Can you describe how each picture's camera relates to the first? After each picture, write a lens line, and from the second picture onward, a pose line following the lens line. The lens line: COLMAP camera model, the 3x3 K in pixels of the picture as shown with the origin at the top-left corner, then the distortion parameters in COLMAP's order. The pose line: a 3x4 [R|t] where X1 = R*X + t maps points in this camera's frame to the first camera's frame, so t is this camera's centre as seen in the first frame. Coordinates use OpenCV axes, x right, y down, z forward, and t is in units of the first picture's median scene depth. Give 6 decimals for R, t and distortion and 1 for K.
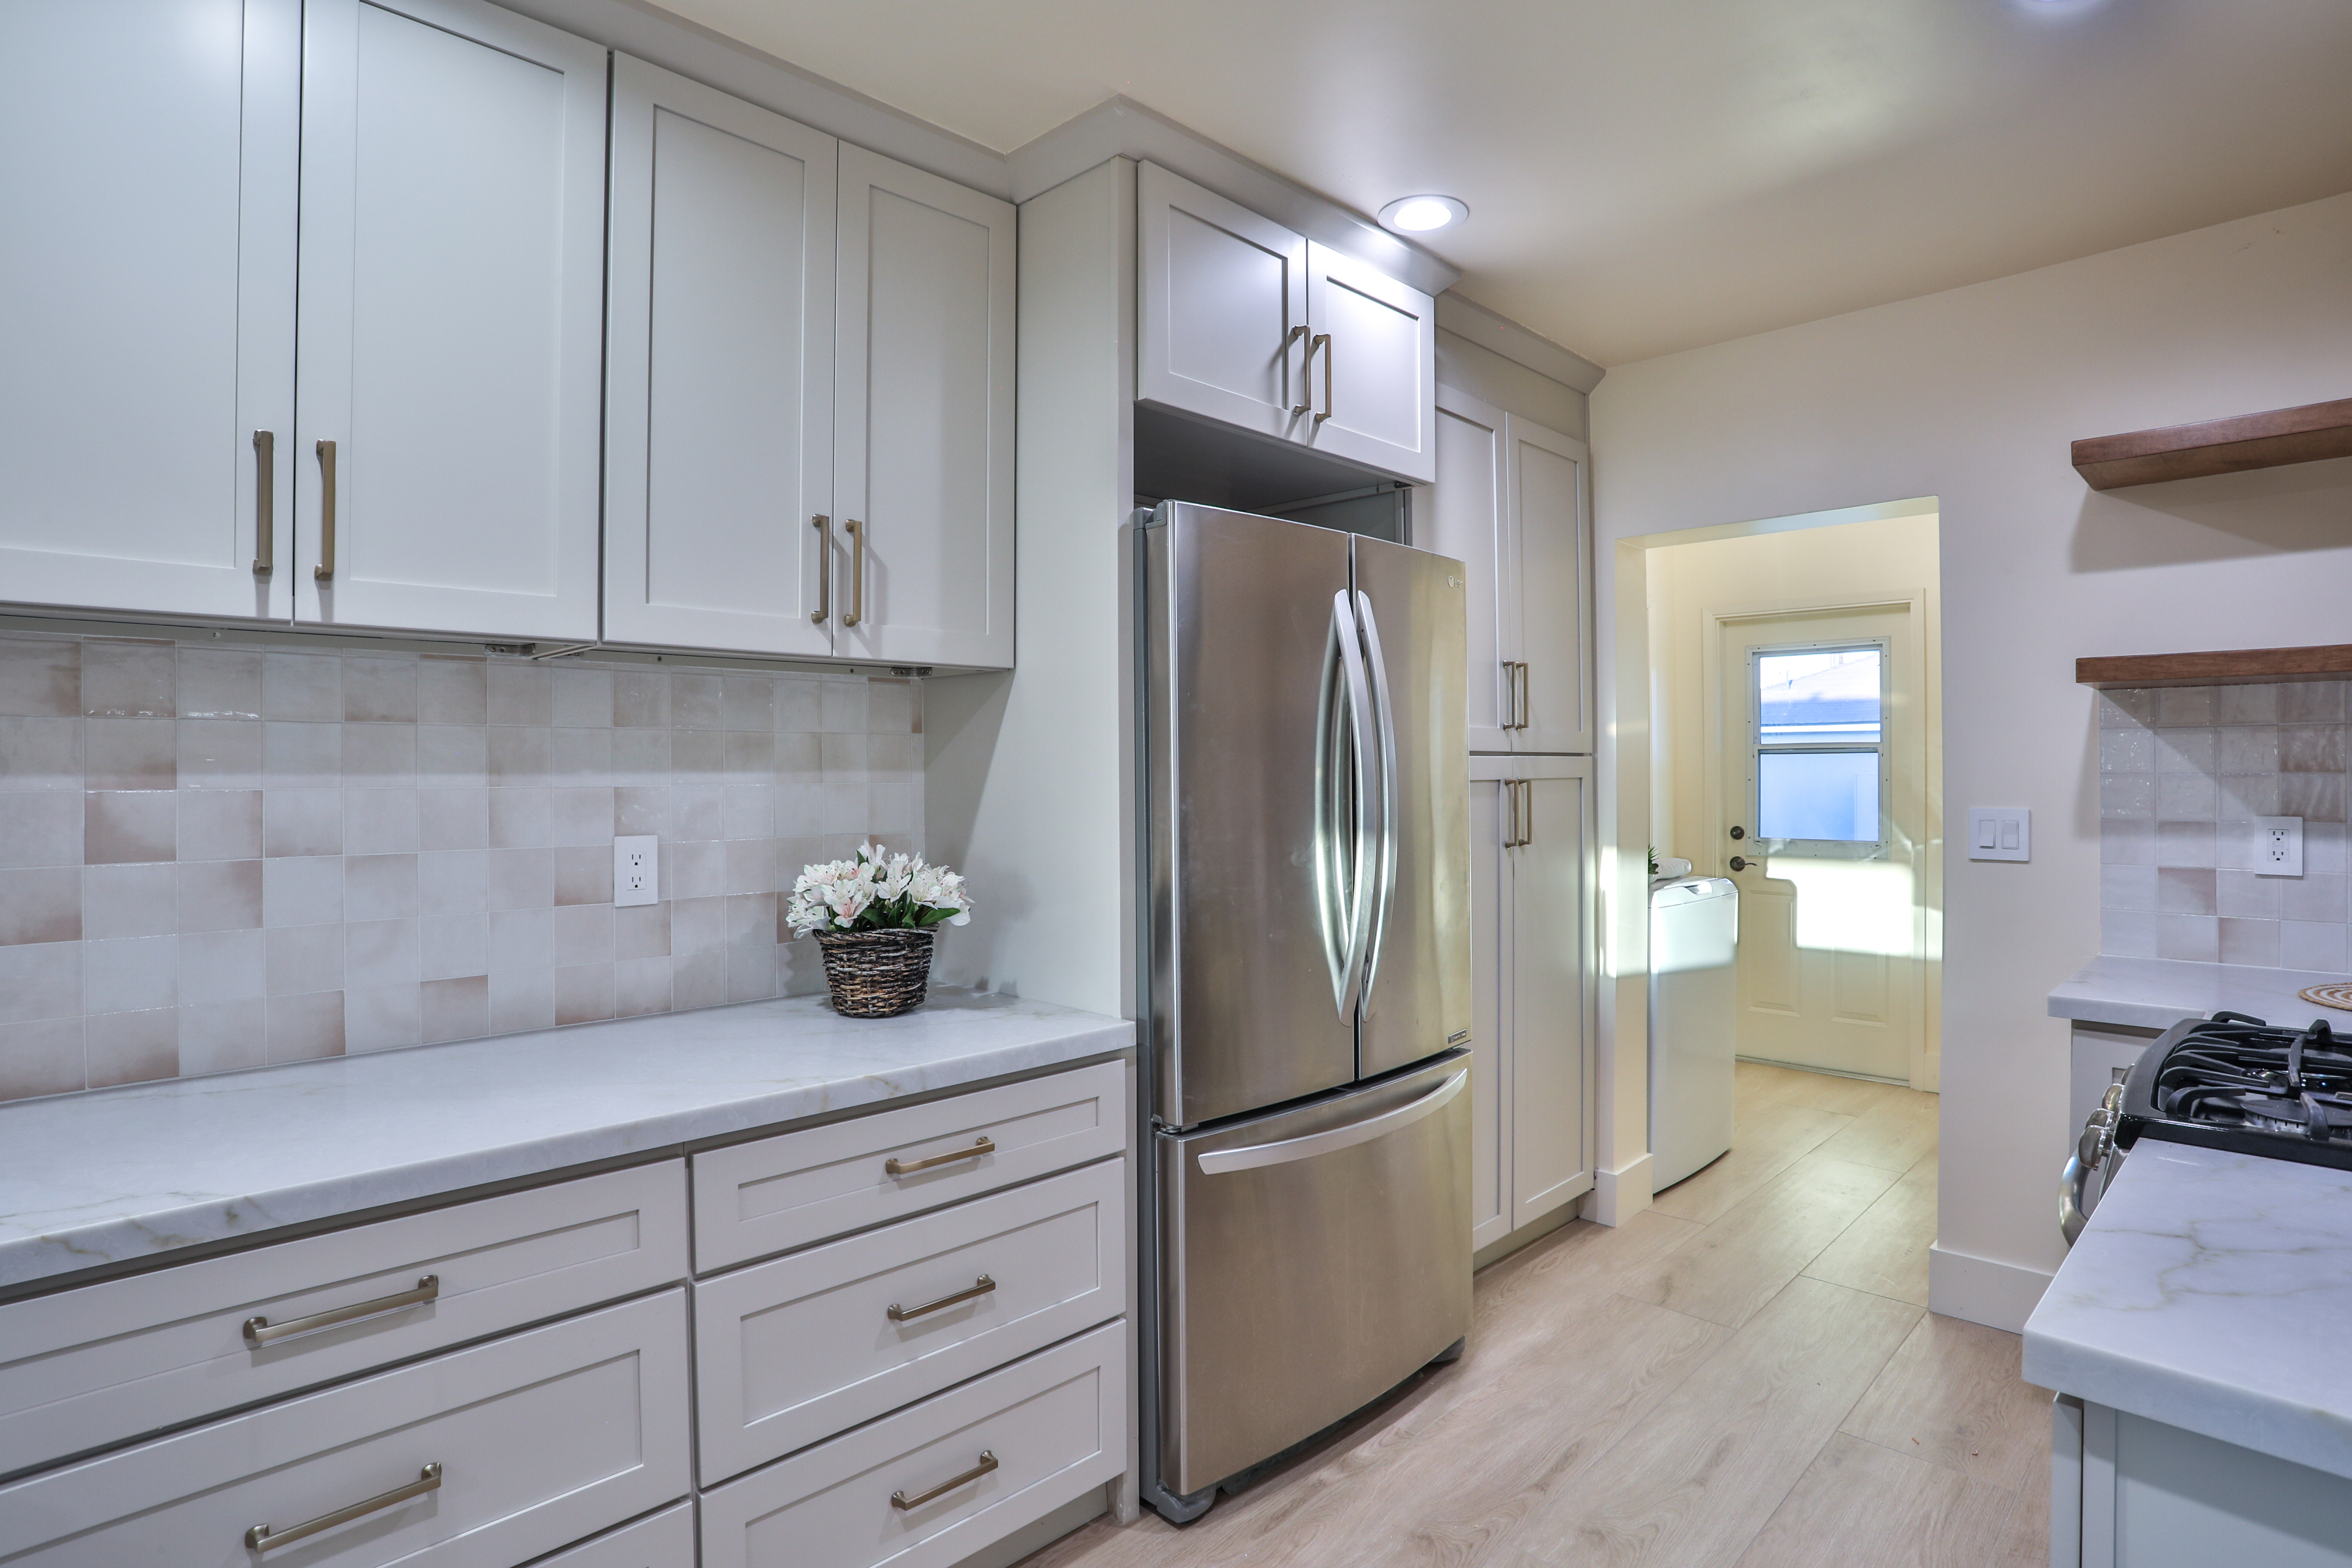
lens RADIAL K [[1213.0, 0, 1163.0], [0, 1213.0, 770.6], [0, 0, 1]] dist [-0.073213, 0.027651]
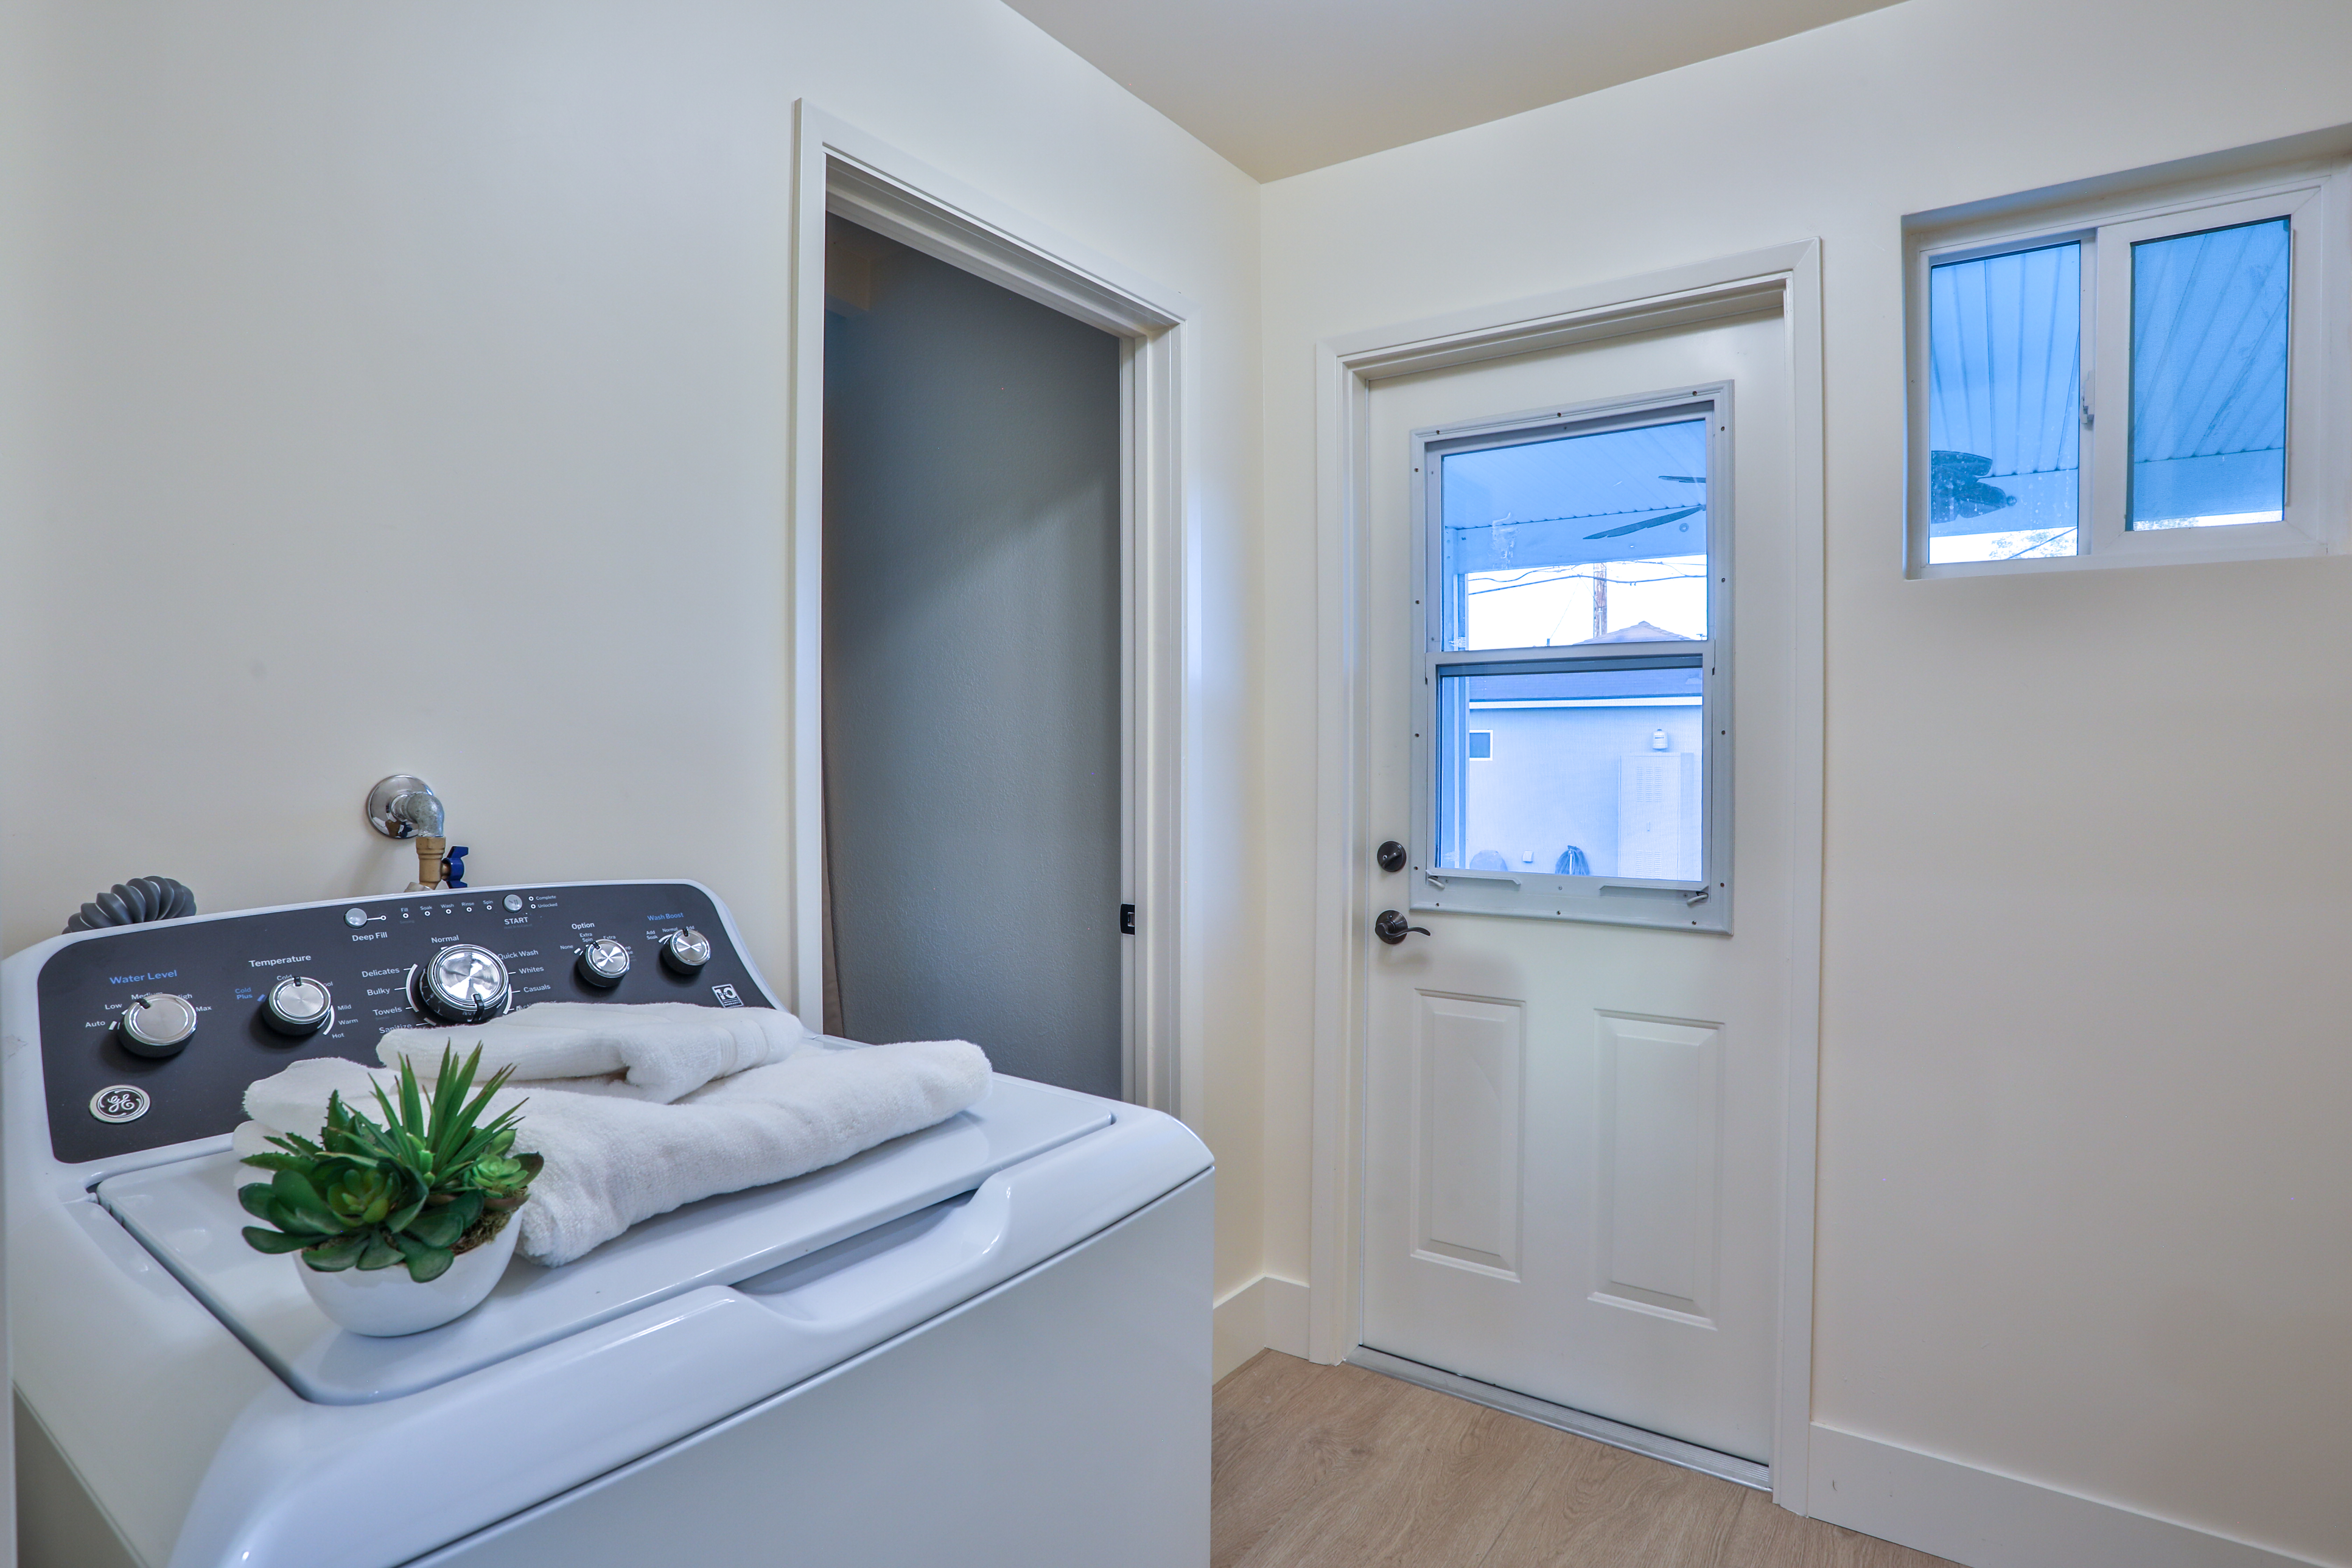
lens RADIAL K [[1213.0, 0, 1159.6], [0, 1213.0, 778.9], [0, 0, 1]] dist [-0.073213, 0.027651]
pose [[0.982787, 0.002901, 0.184720, 0.790363], [-0.005484, 0.999894, 0.013476, 0.043065], [-0.184661, -0.014257, 0.982699, 1.451261]]
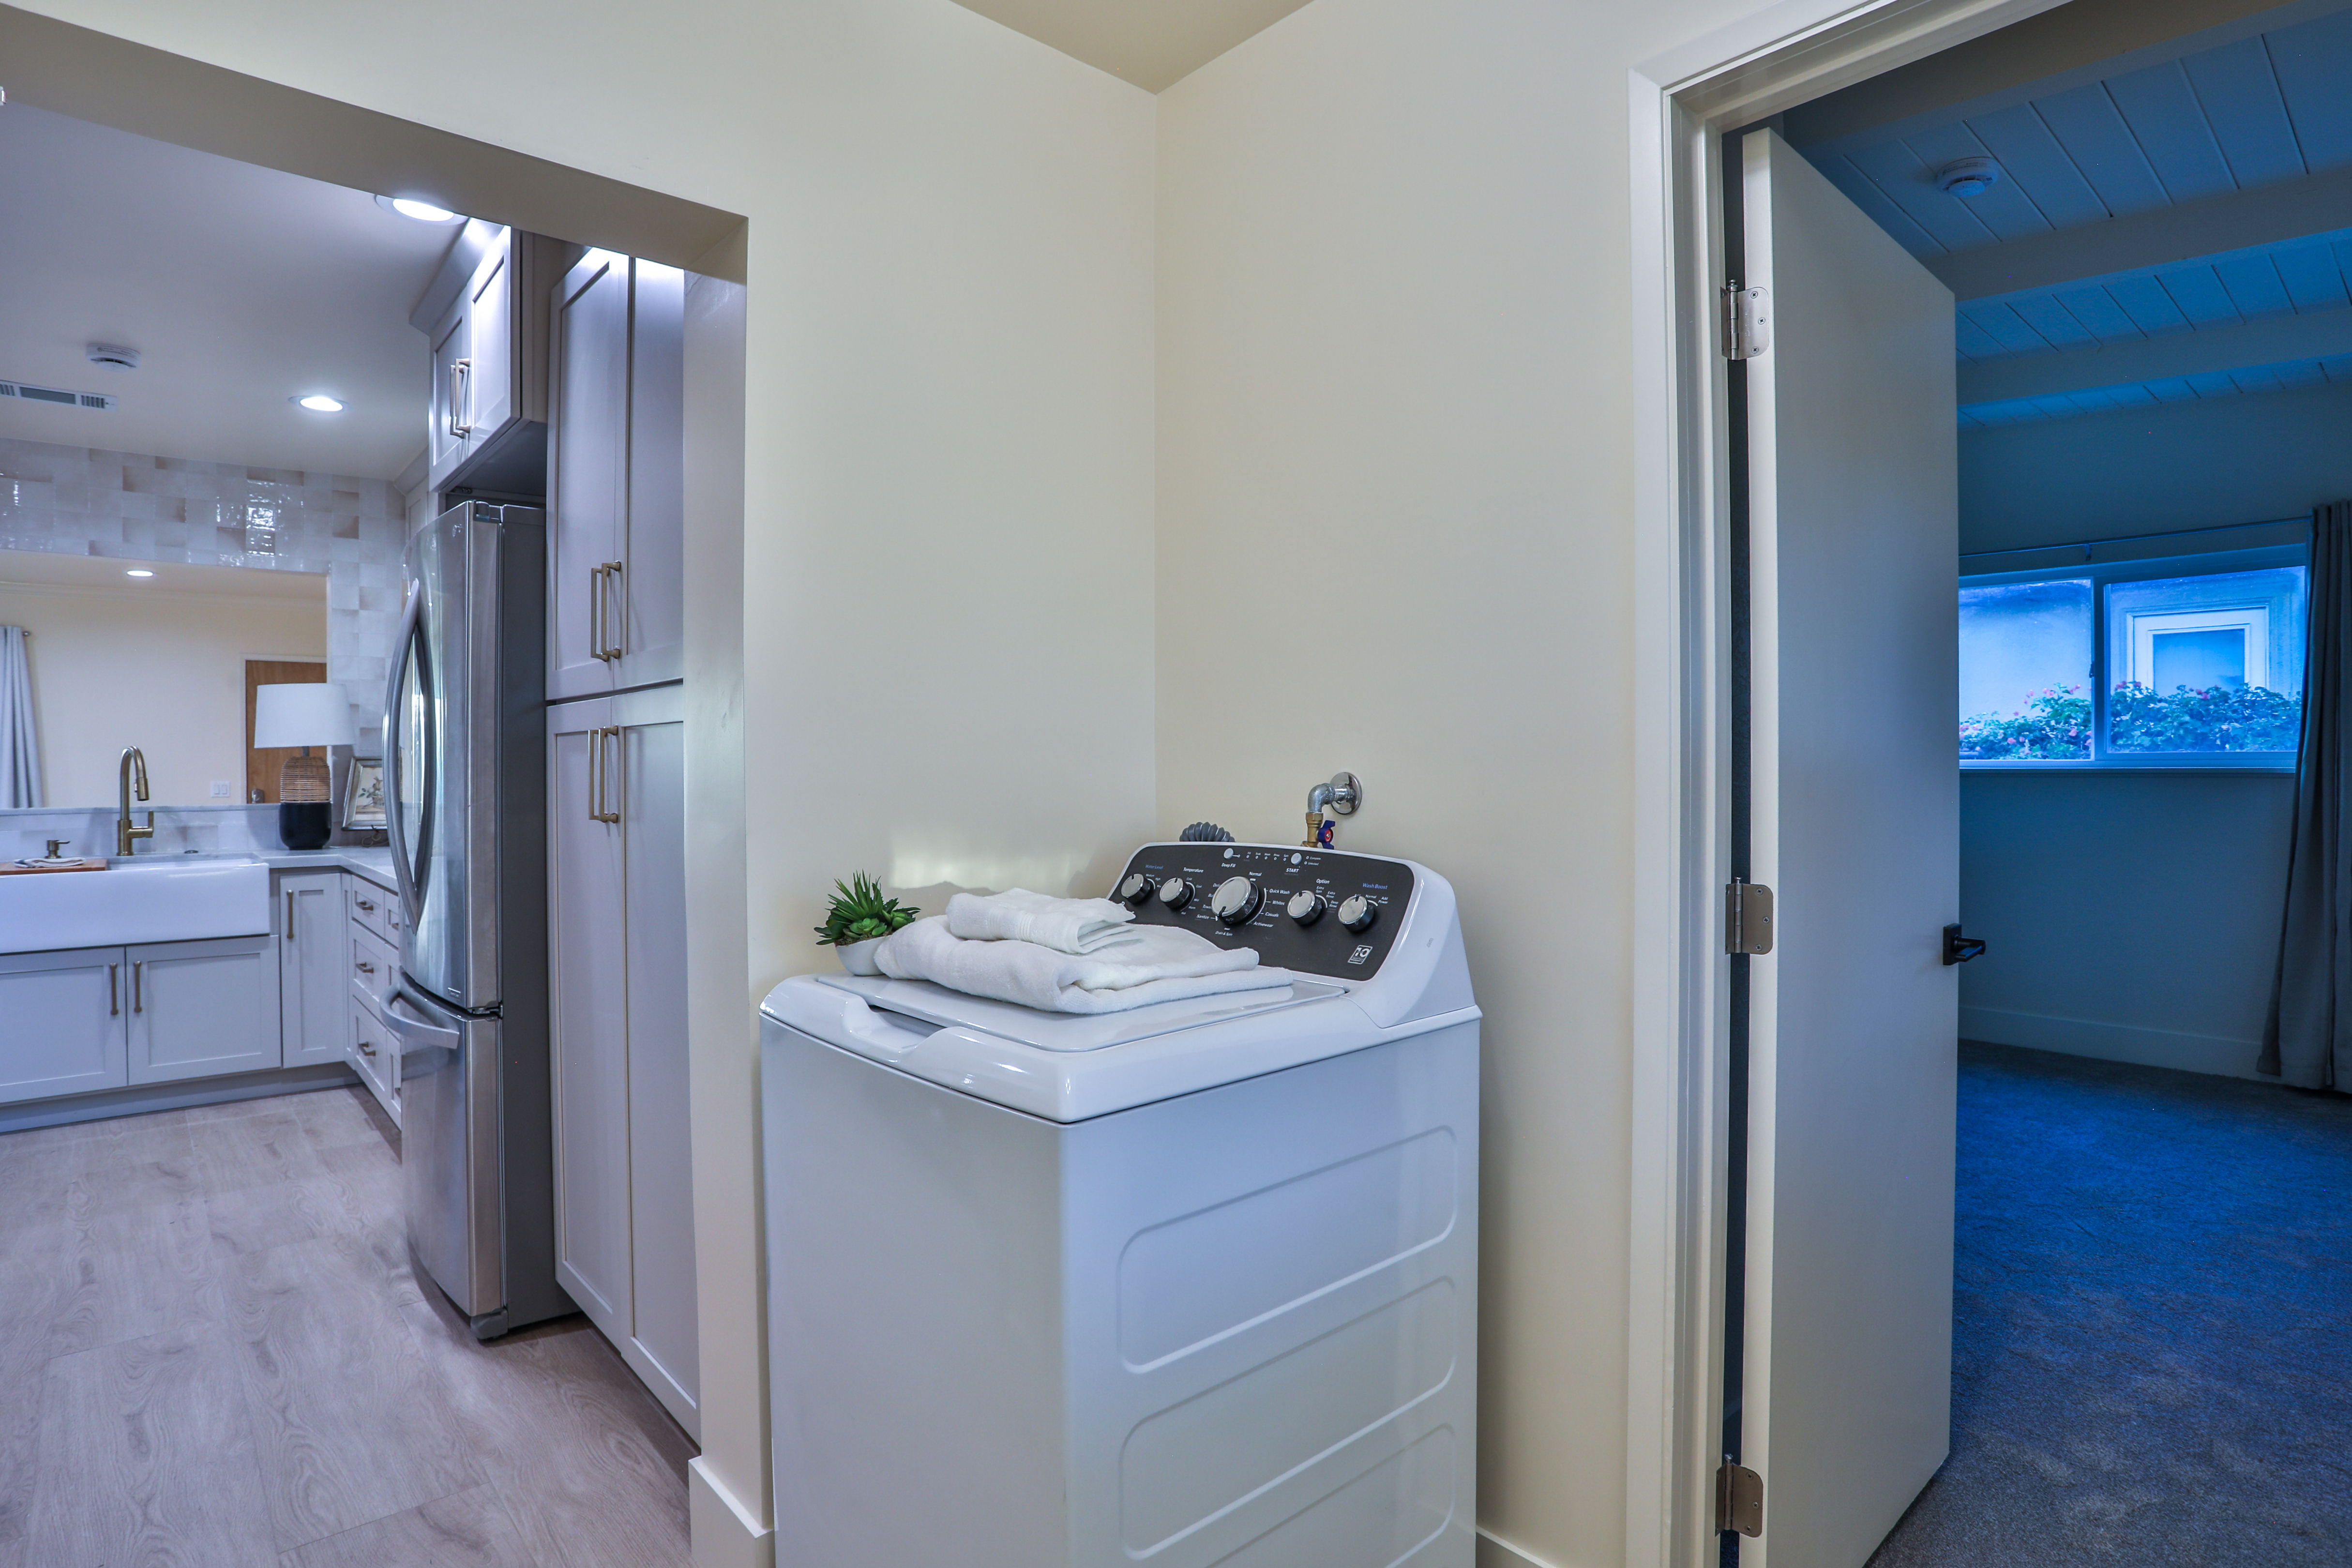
lens RADIAL K [[1213.0, 0, 1148.8], [0, 1213.0, 771.1], [0, 0, 1]] dist [-0.073213, 0.027651]
pose [[-0.056975, 0.010636, -0.998319, 1.399063], [0.004522, 0.999936, 0.010395, 0.037901], [0.998365, -0.003922, -0.057019, 1.934351]]
